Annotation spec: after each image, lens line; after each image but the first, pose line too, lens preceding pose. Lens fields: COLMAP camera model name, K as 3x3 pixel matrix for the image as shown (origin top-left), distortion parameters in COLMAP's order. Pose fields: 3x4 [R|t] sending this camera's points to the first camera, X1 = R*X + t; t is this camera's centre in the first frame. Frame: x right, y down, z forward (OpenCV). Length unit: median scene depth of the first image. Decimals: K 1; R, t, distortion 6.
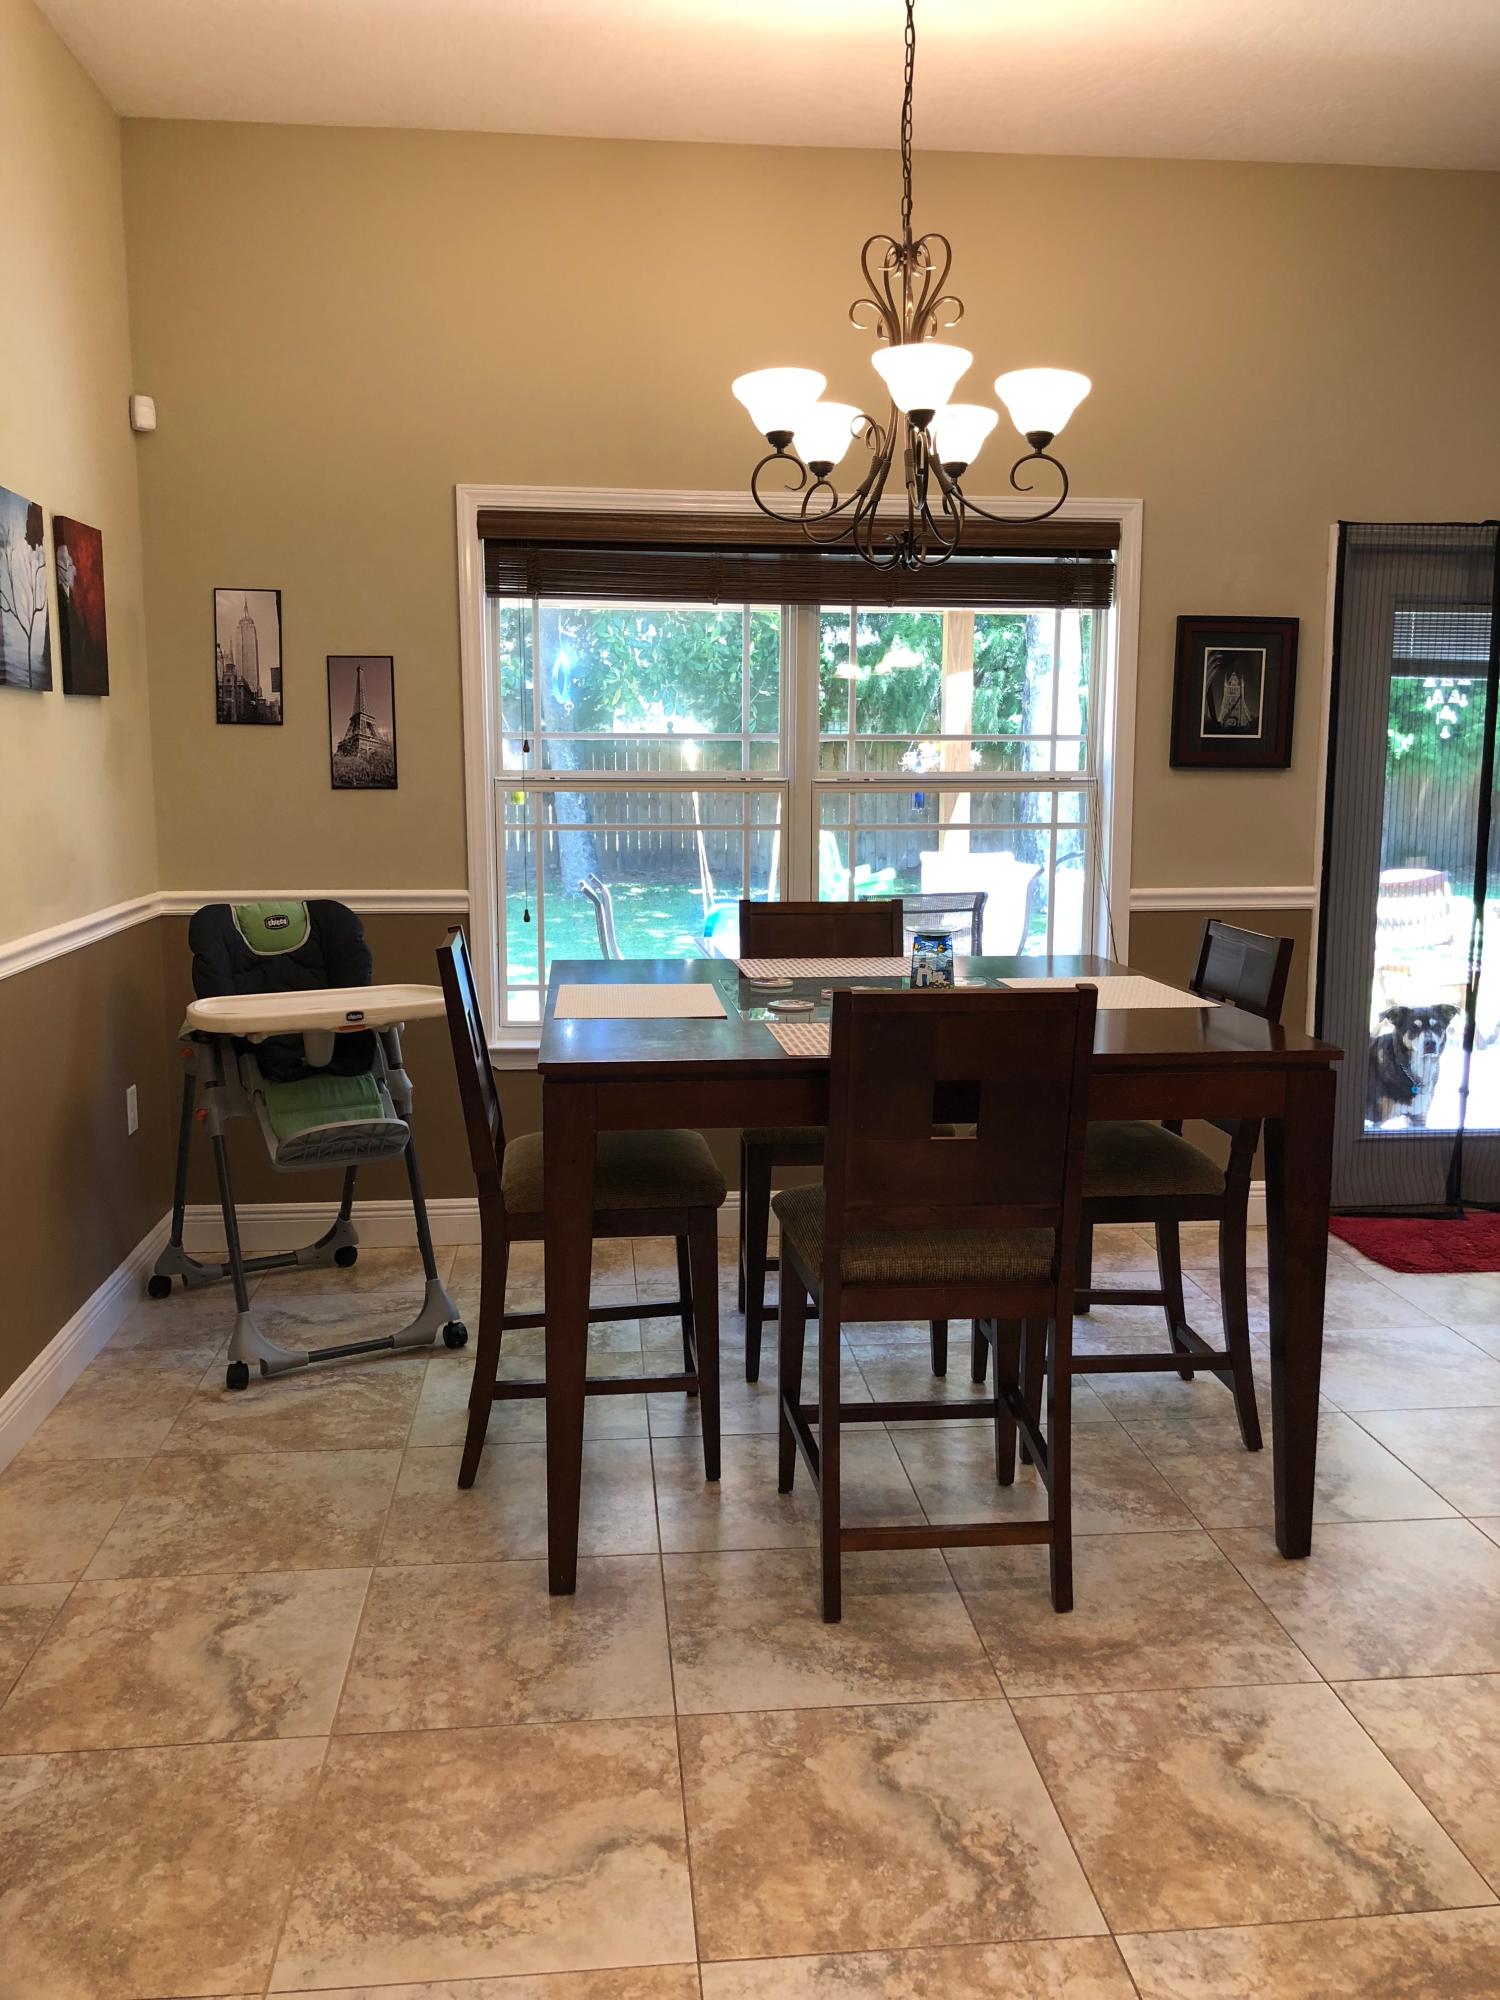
lens RADIAL K [[1640.5, 0, 749.0], [0, 1640.5, 997.4], [0, 0, 1]] dist [0.030995, -0.033500]
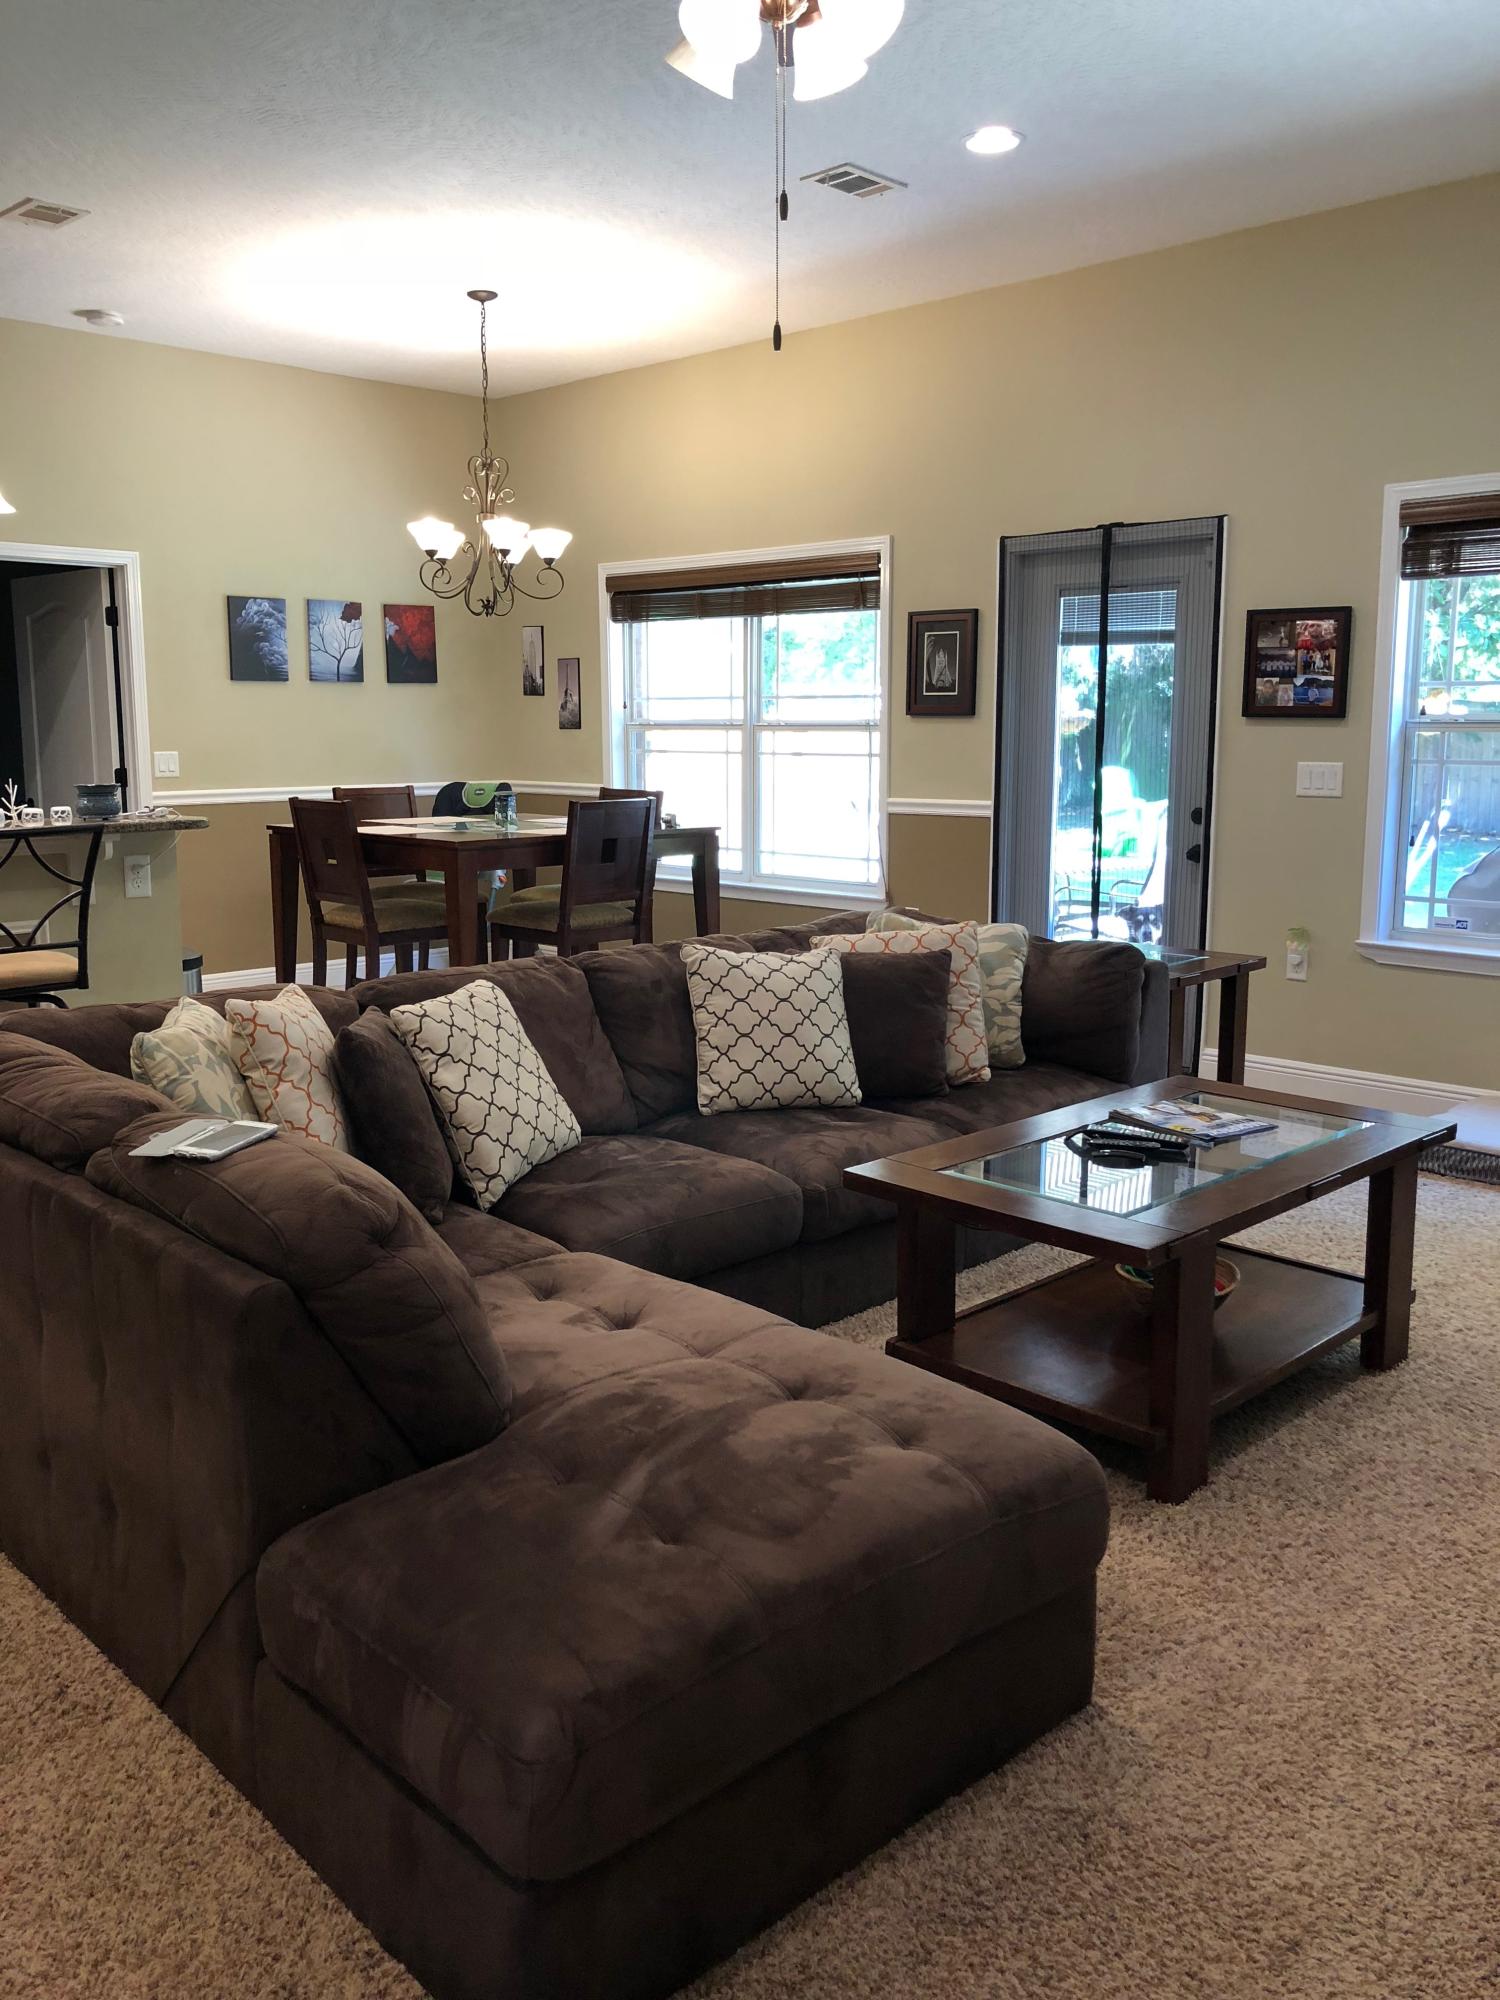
lens RADIAL K [[1640.5, 0, 740.6], [0, 1640.5, 994.4], [0, 0, 1]] dist [0.030995, -0.033500]
pose [[0.640187, 0.123654, -0.758202, 1.375161], [-0.109683, 0.991562, 0.069102, 0.023969], [0.760349, 0.038924, 0.648347, -0.061677]]
